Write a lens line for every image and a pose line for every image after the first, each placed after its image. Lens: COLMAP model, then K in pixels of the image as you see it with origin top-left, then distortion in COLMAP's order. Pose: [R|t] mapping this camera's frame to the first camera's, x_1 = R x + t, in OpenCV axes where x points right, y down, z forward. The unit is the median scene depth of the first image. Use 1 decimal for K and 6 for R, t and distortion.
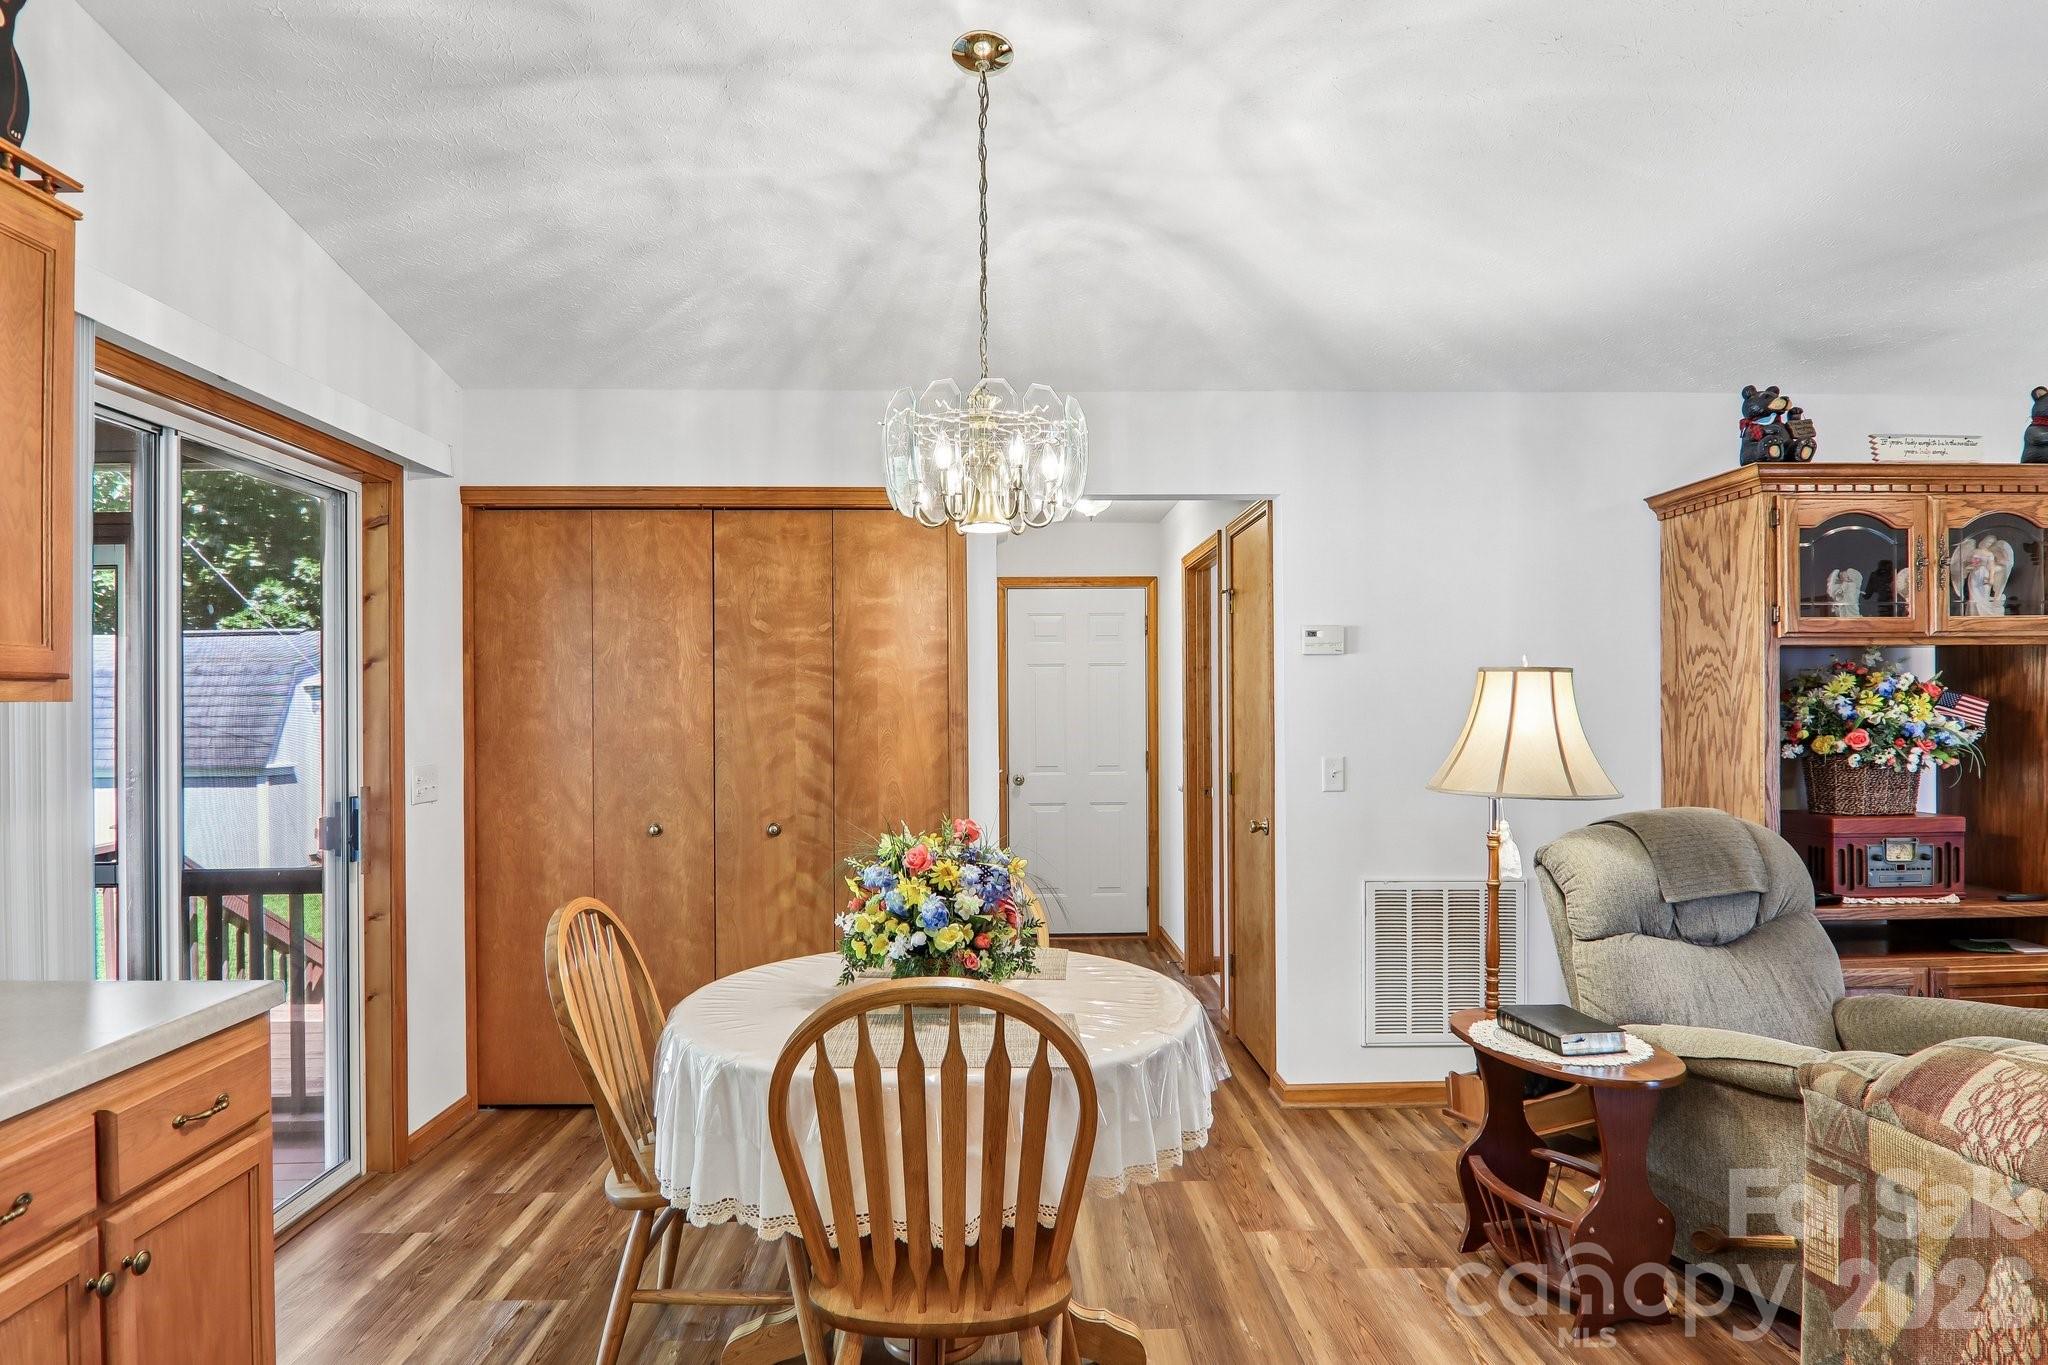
lens RADIAL K [[1161.7, 0, 1025.6], [0, 1161.7, 710.6], [0, 0, 1]] dist [0.006091, -0.021811]
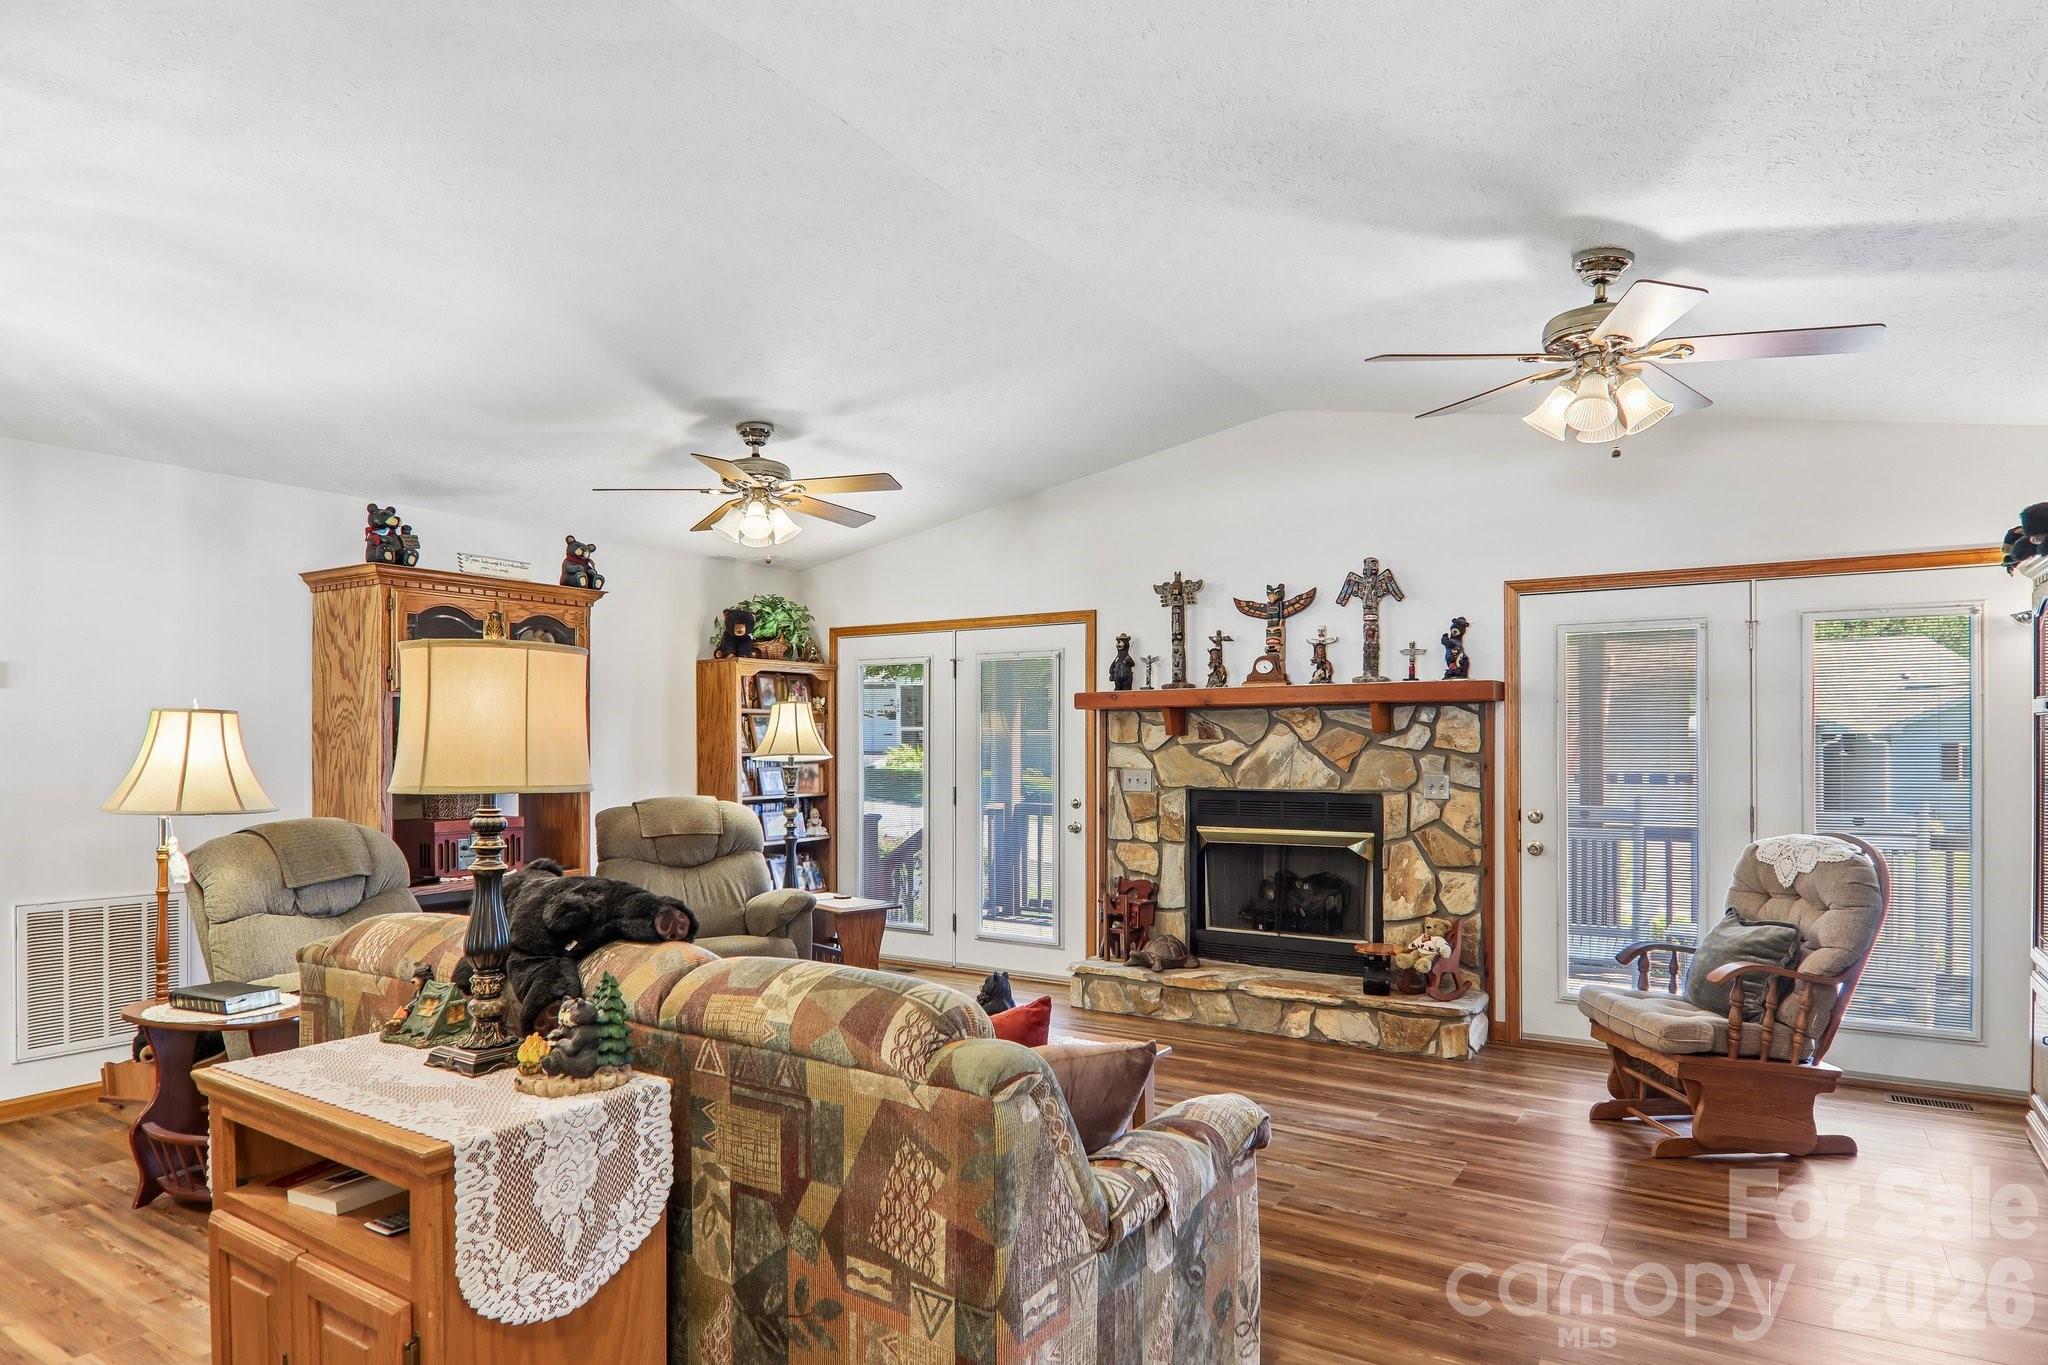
lens RADIAL K [[1176.2, 0, 1035.3], [0, 1176.2, 742.8], [0, 0, 1]] dist [0.012184, -0.027738]
pose [[0.557865, 0.005816, 0.829911, -0.077770], [-0.004695, 0.999982, -0.003852, -0.000618], [-0.829918, -0.001748, 0.557882, -0.391268]]
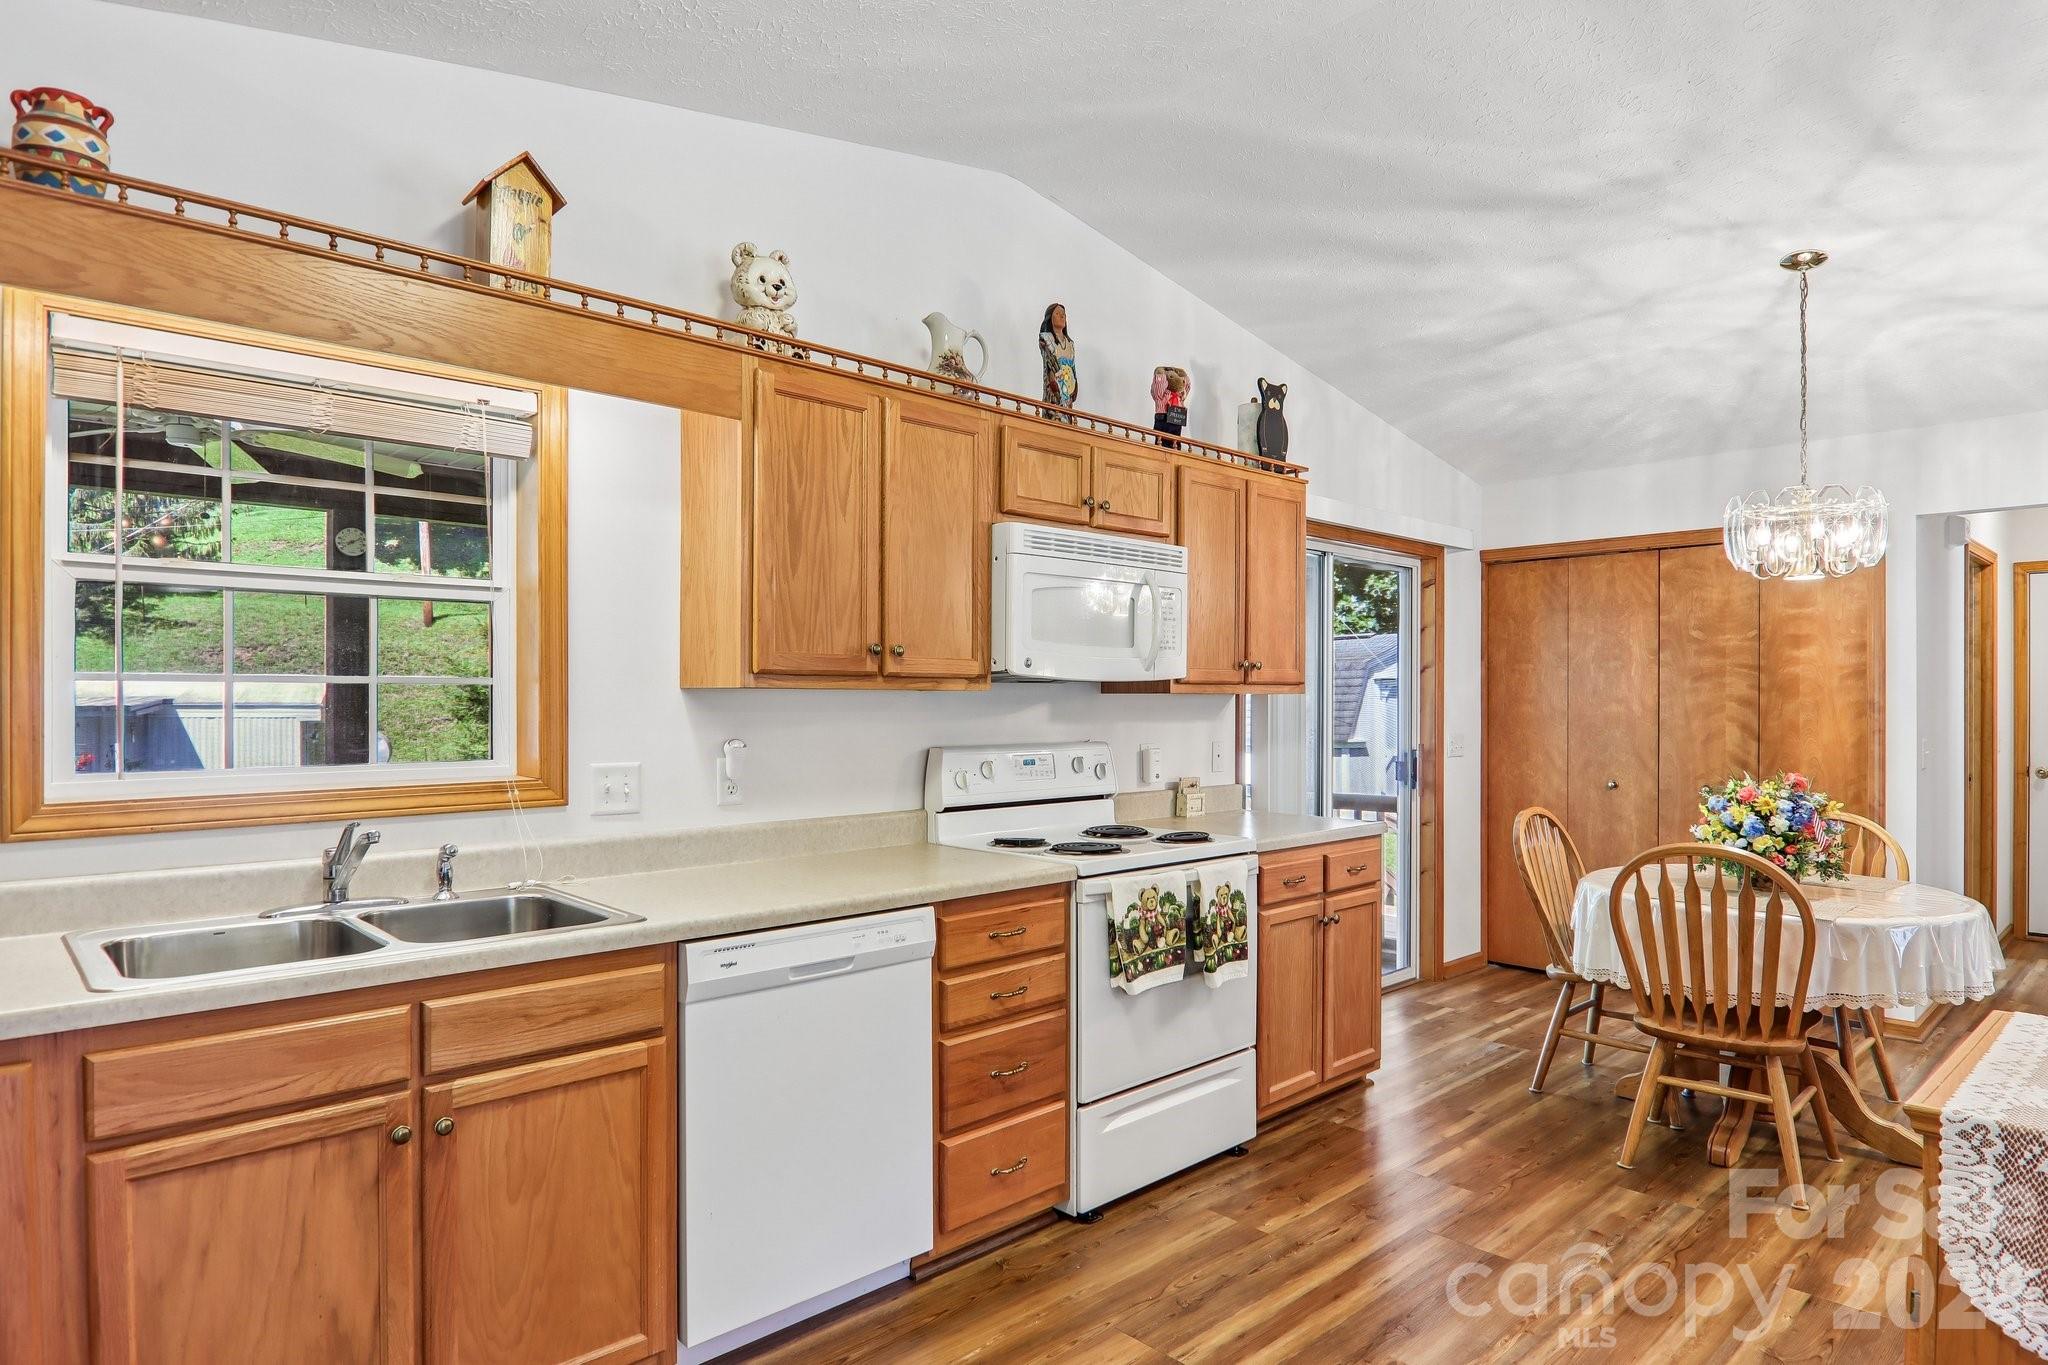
lens RADIAL K [[1161.7, 0, 1025.6], [0, 1161.7, 710.6], [0, 0, 1]] dist [0.006091, -0.021811]
pose [[0.665843, 0.011133, -0.746009, 0.276164], [-0.003568, 0.999925, 0.011738, 0.000423], [0.746083, -0.005154, 0.665833, -0.495687]]
